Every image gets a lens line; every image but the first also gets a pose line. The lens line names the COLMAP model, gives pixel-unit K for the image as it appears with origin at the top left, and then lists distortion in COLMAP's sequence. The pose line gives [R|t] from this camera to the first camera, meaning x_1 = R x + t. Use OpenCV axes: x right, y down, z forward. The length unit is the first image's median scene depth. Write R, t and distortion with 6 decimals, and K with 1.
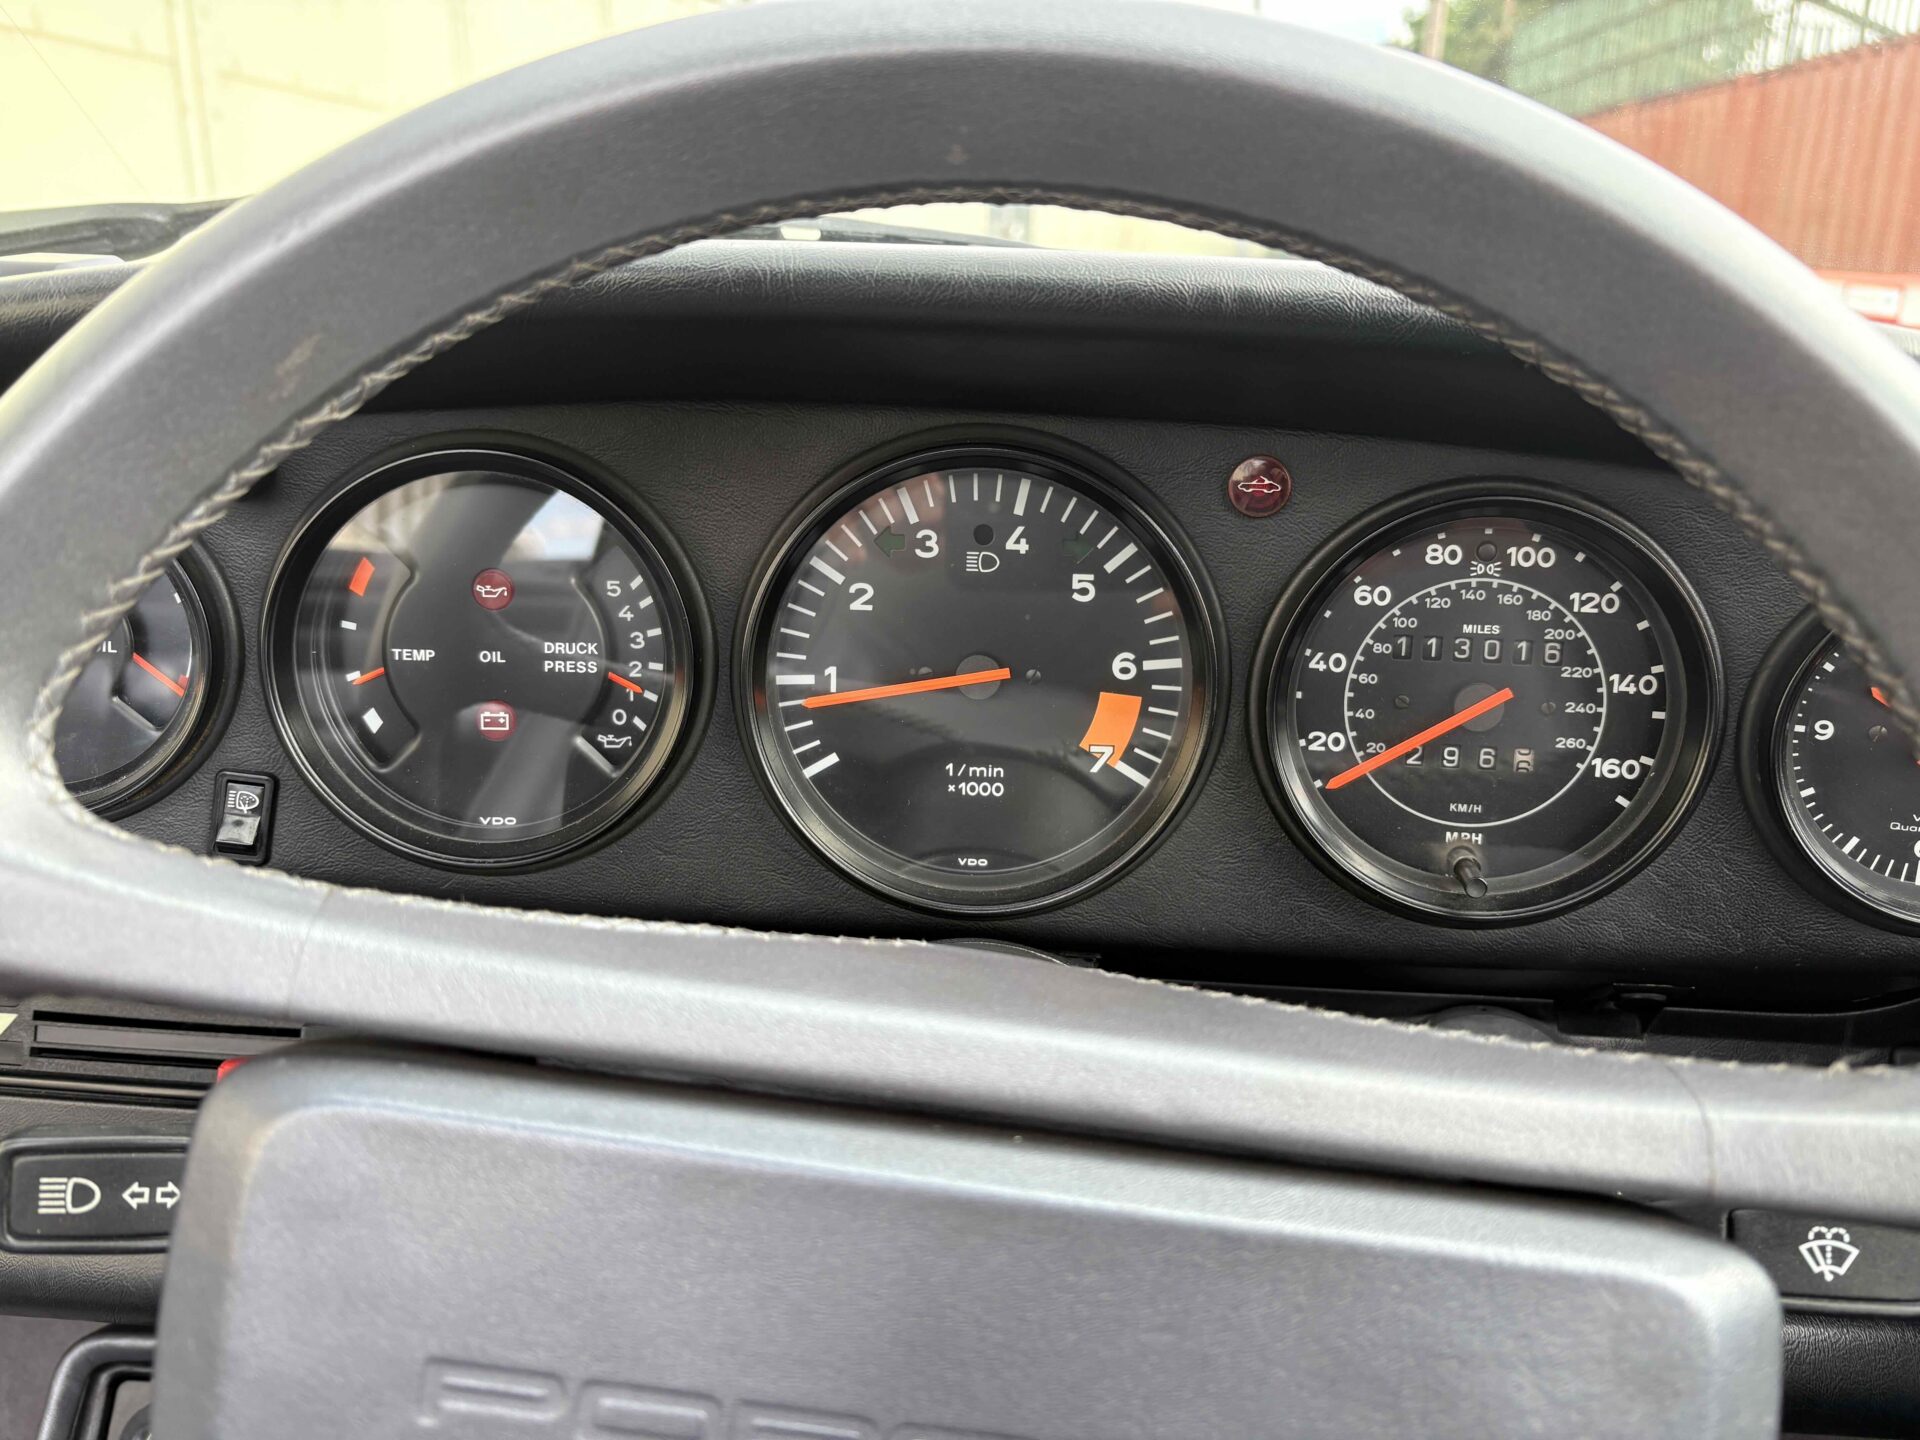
lens RADIAL K [[1427.7, 0, 949.9], [0, 1427.7, 733.0], [0, 0, 1]] dist [0.043441, -0.051779]
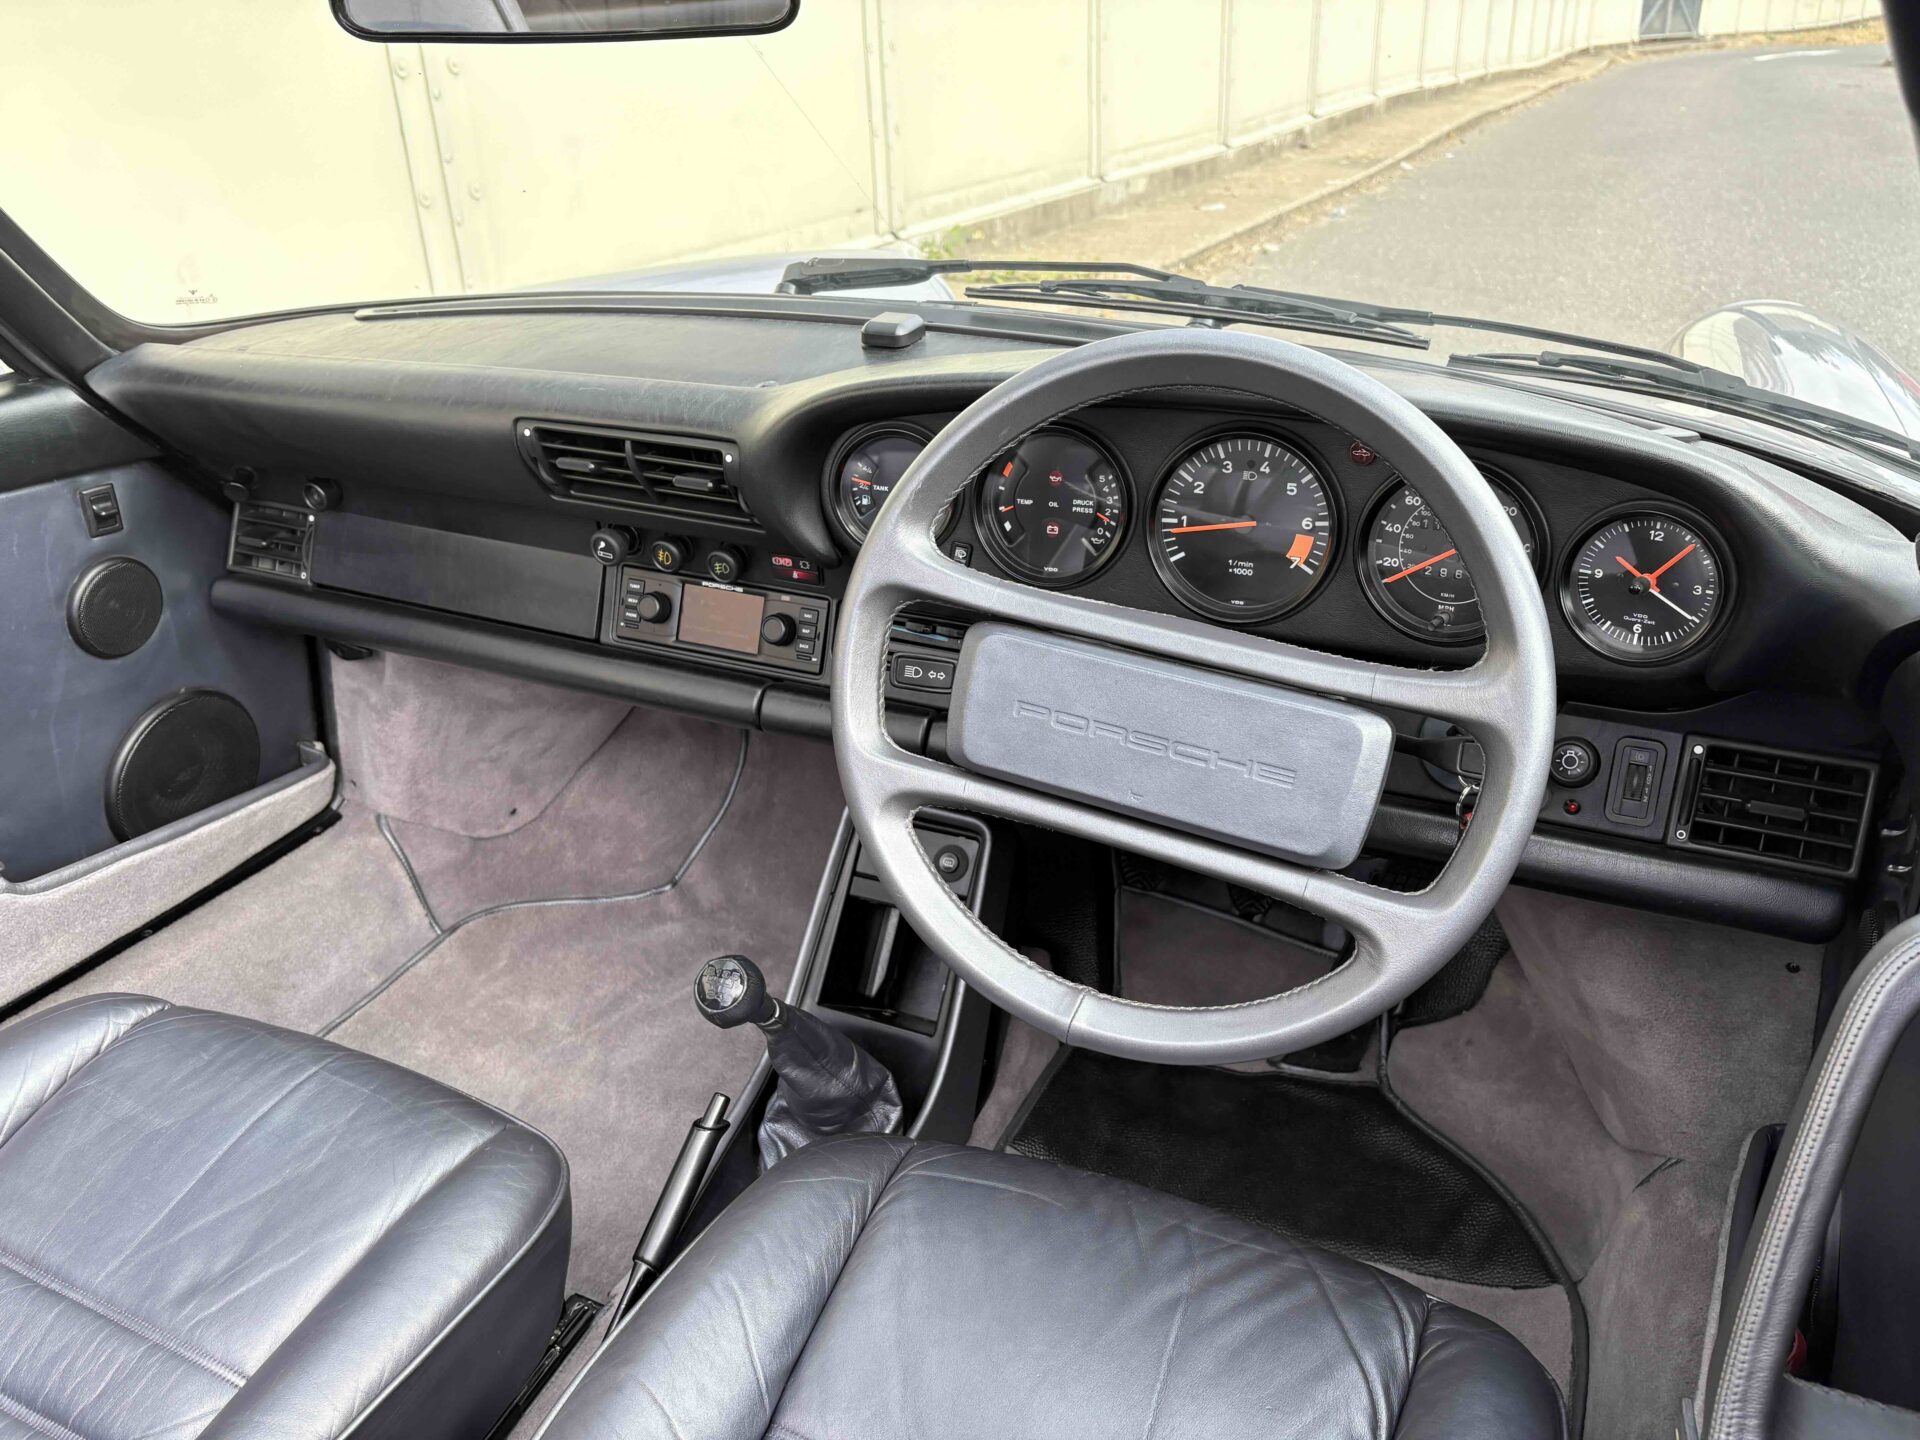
lens RADIAL K [[1427.7, 0, 968.0], [0, 1427.7, 702.7], [0, 0, 1]] dist [0.043441, -0.051779]
pose [[0.924813, 0.111065, -0.363849, 0.501212], [-0.067172, 0.989080, 0.131182, -0.027218], [0.374446, -0.096879, 0.922174, -1.426037]]
